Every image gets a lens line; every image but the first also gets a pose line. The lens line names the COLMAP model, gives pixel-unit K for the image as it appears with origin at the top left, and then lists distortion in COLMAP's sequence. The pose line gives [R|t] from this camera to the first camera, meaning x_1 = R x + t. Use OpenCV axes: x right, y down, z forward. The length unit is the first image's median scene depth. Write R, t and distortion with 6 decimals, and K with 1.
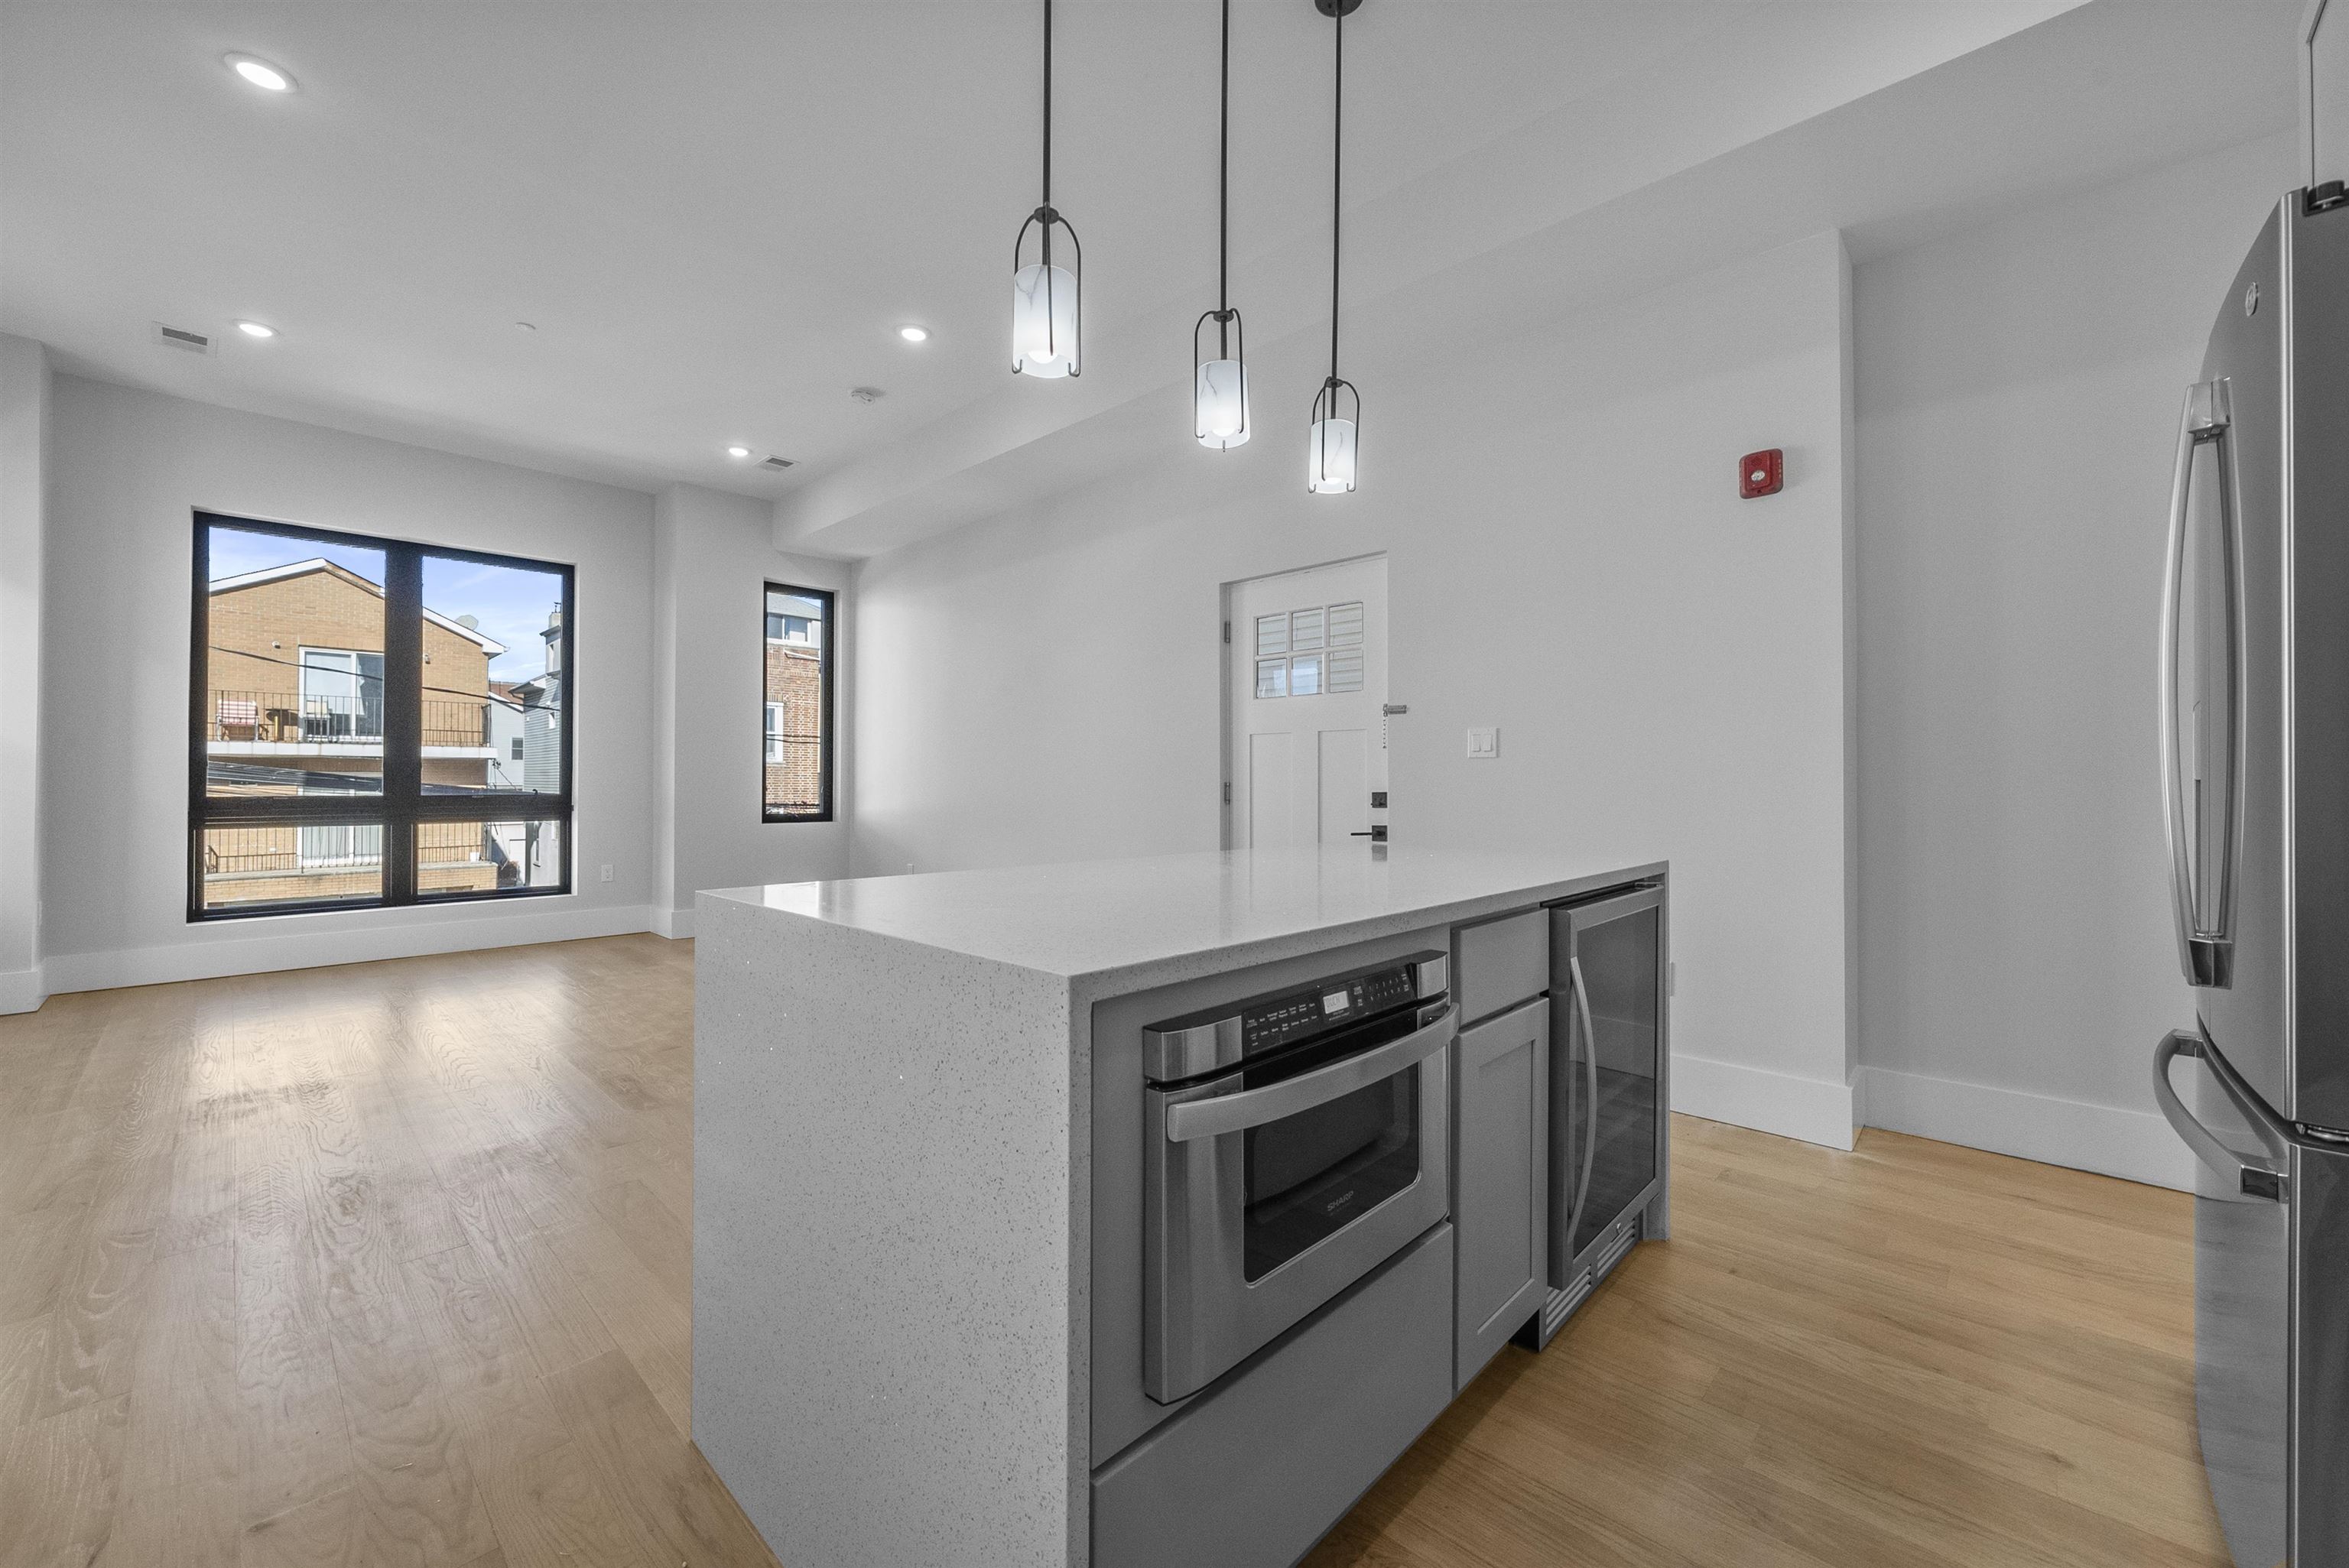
lens RADIAL K [[911.0, 0, 1179.6], [0, 911.0, 774.6], [0, 0, 1]] dist [-0.012983, 0.004477]
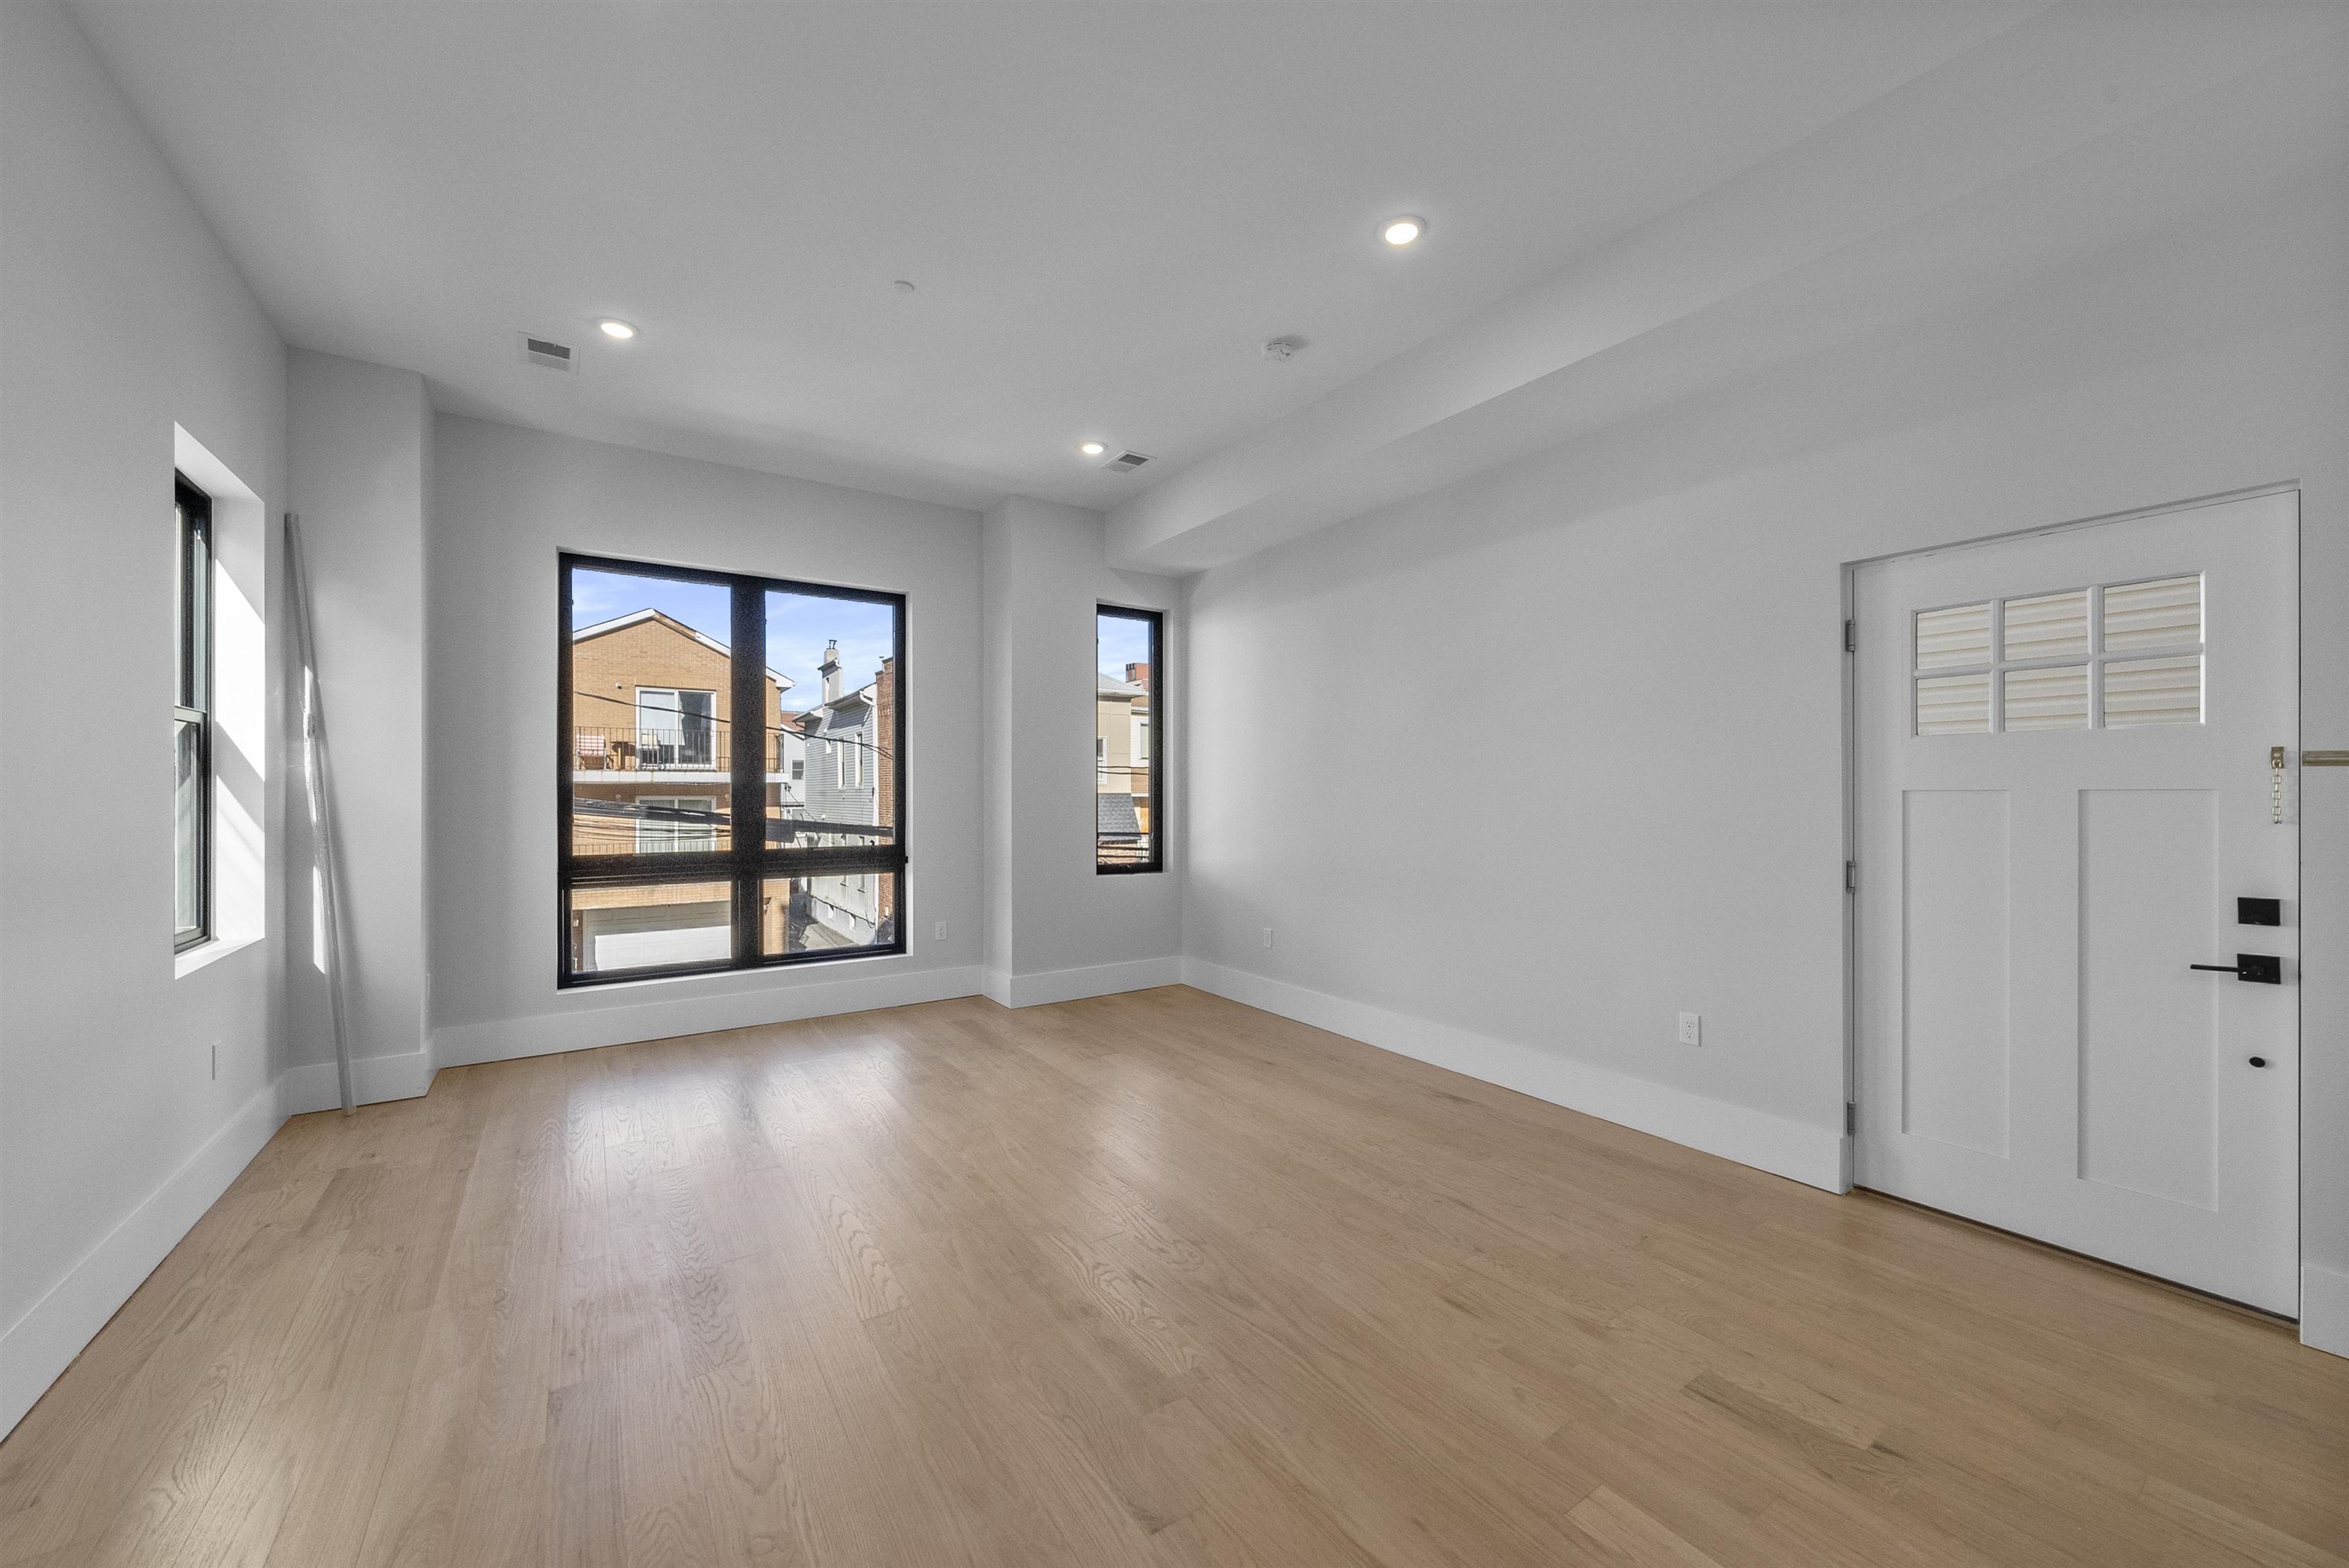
lens RADIAL K [[872.6, 0, 1174.4], [0, 872.6, 792.5], [0, 0, 1]] dist [0.000472, 0.000136]
pose [[0.976800, -0.003830, -0.214120, -0.235282], [0.005468, 0.999960, 0.007059, -0.038943], [0.214084, -0.008066, 0.976782, 0.213347]]
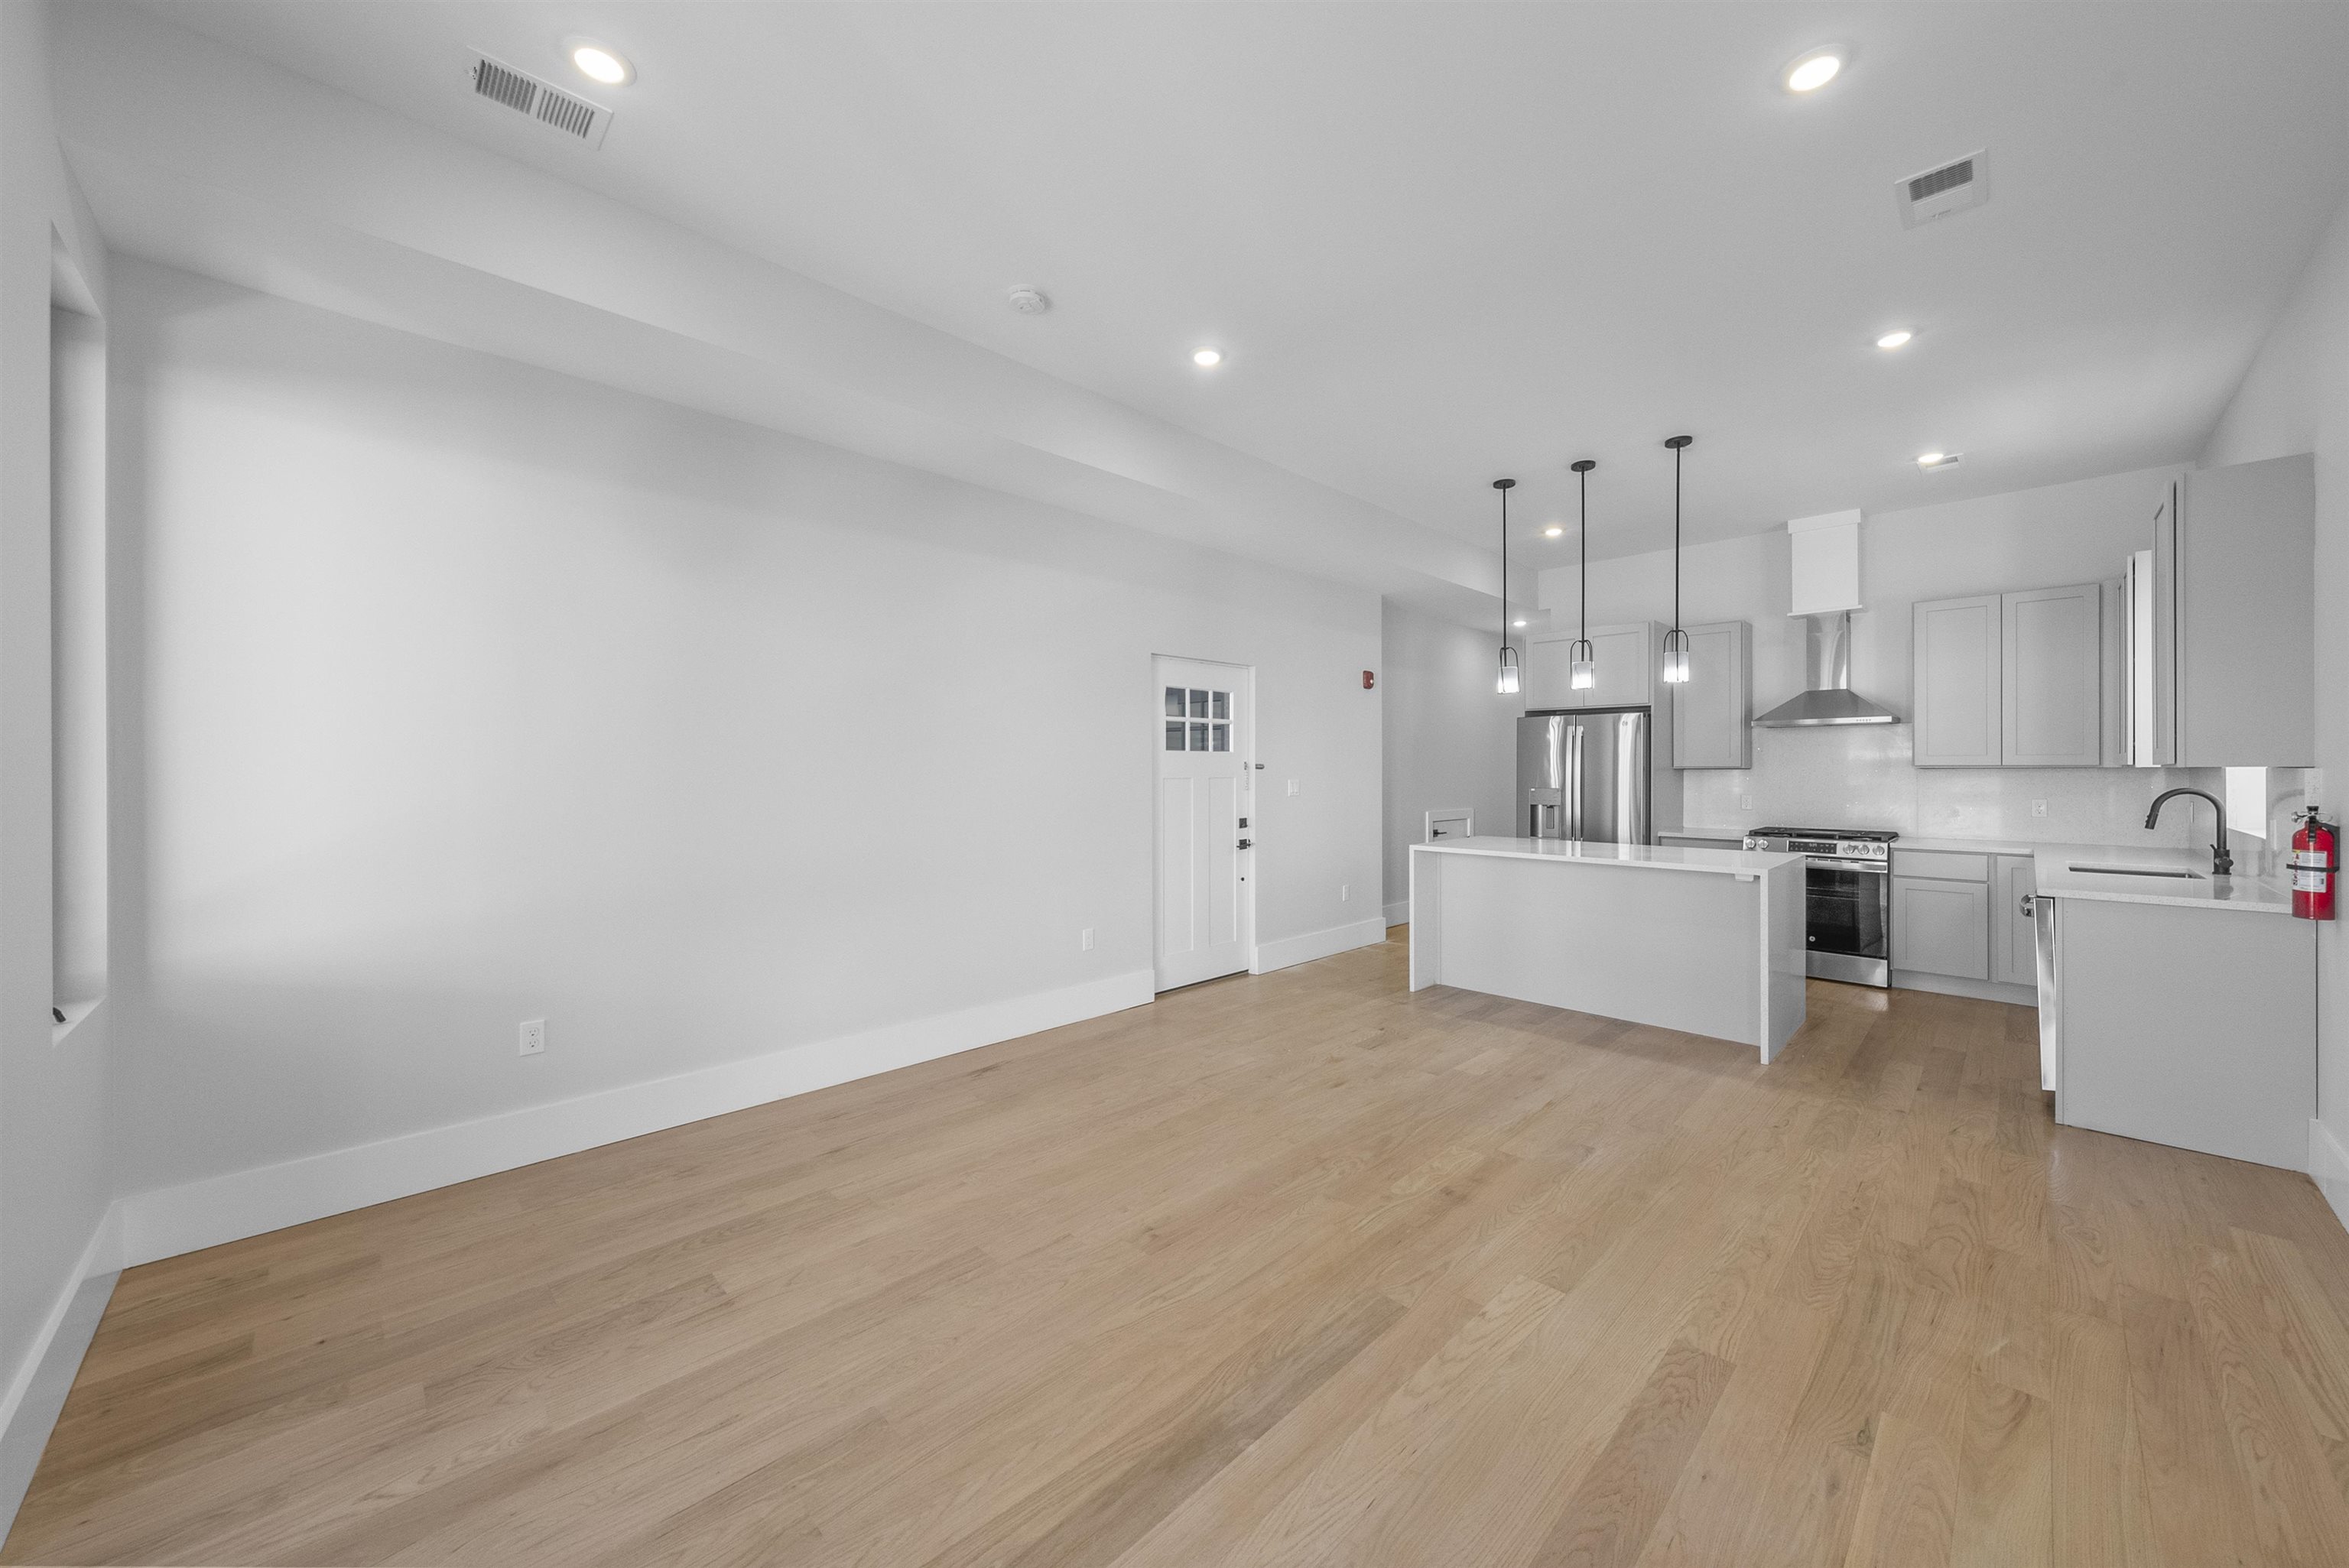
lens RADIAL K [[851.7, 0, 1181.4], [0, 851.7, 769.3], [0, 0, 1]] dist [-0.000553, 0.000023]
pose [[0.030979, -0.003932, 0.999512, -0.862092], [-0.007844, 0.999961, 0.004177, -0.048580], [-0.999489, -0.007969, 0.030947, 0.733576]]
